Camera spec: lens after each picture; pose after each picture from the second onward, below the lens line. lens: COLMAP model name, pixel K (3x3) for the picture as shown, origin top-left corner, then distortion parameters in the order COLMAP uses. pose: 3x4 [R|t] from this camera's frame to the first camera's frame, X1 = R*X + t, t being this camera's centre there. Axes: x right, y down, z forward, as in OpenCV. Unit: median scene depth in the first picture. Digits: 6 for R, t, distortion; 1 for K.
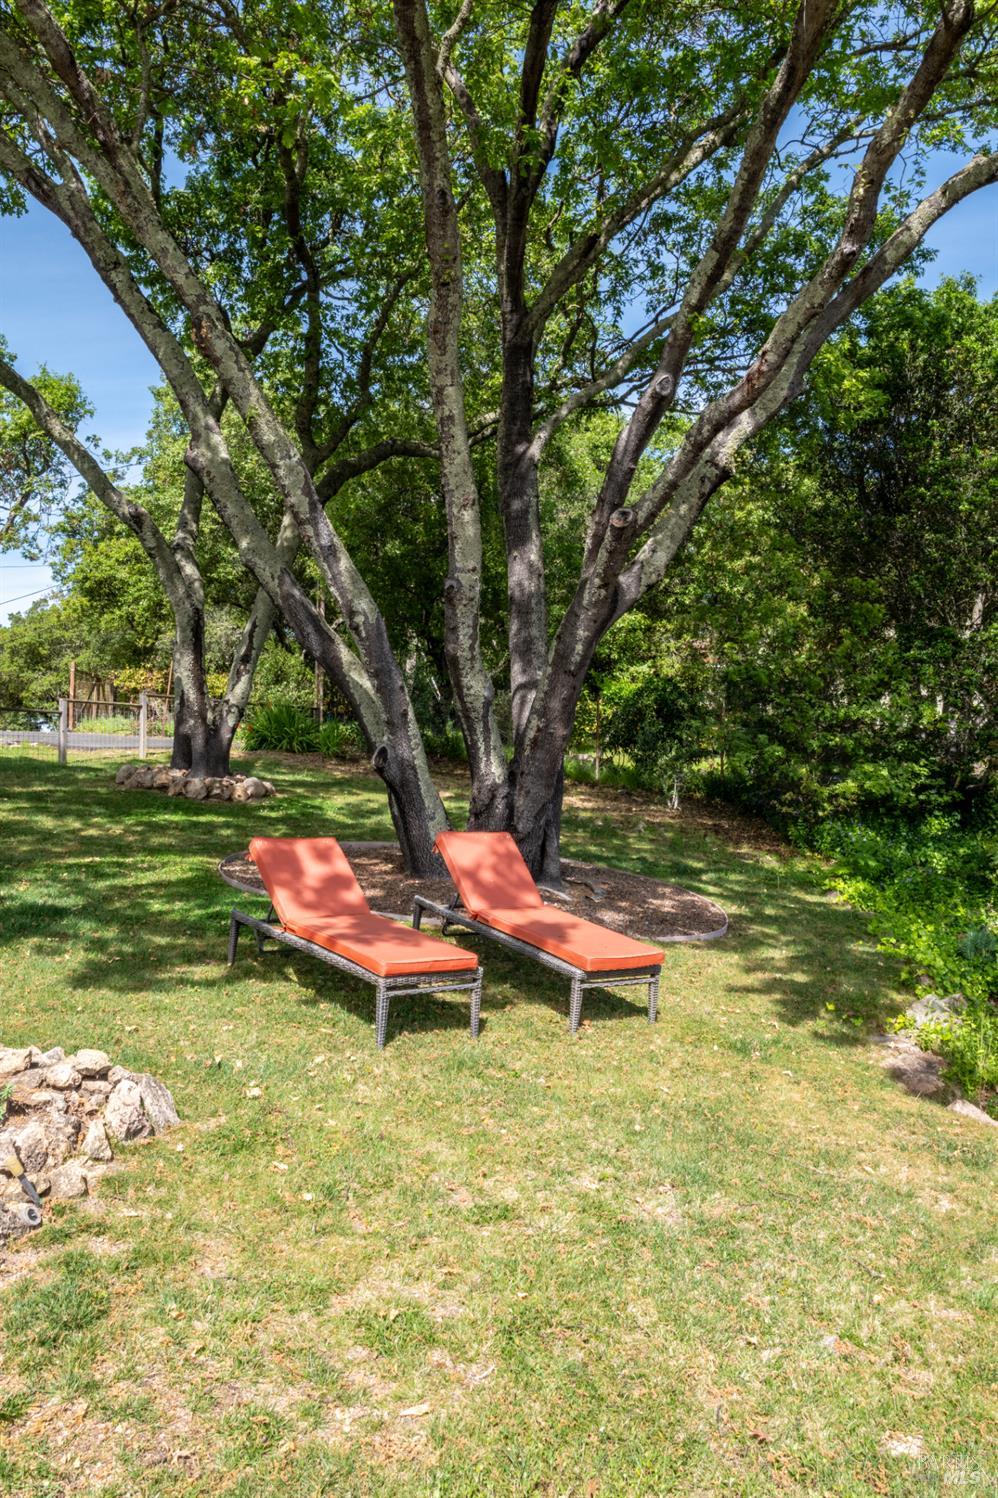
lens RADIAL K [[1102.4, 0, 499.0], [0, 1102.4, 749.0], [0, 0, 1]] dist [-0.000560, -0.002798]
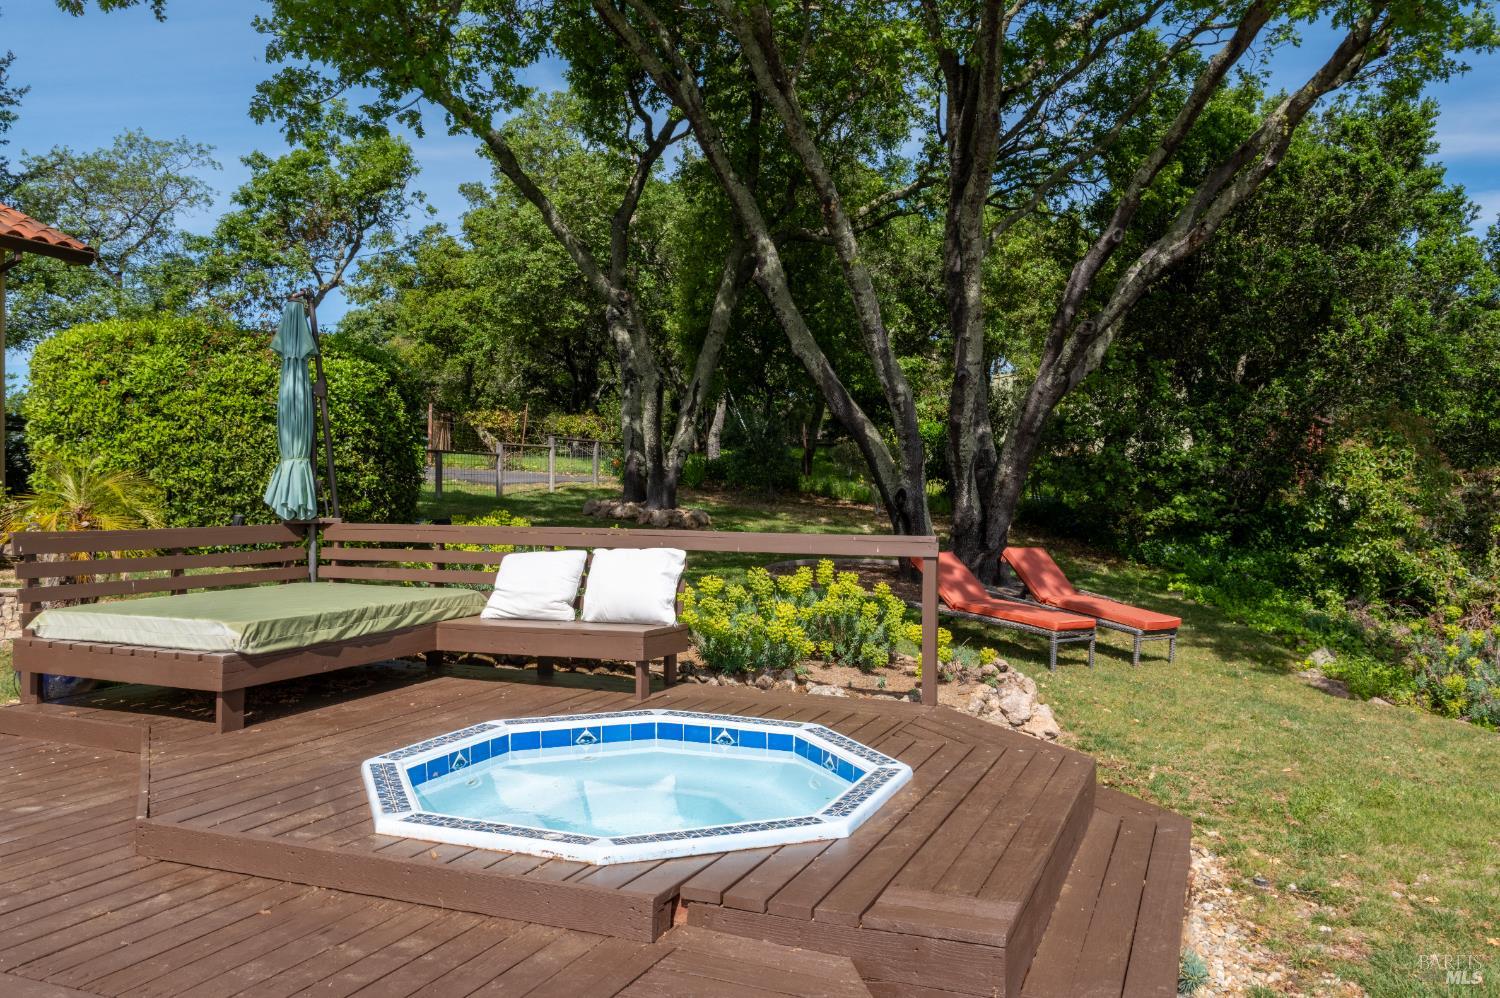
lens RADIAL K [[1103.9, 0, 750.0], [0, 1103.9, 499.0], [0, 0, 1]] dist [-0.000560, -0.002798]
pose [[0.997854, -0.007866, 0.065009, -0.205784], [0.006265, 0.999673, 0.024784, -0.012710], [-0.065183, -0.024323, 0.997577, -0.199687]]
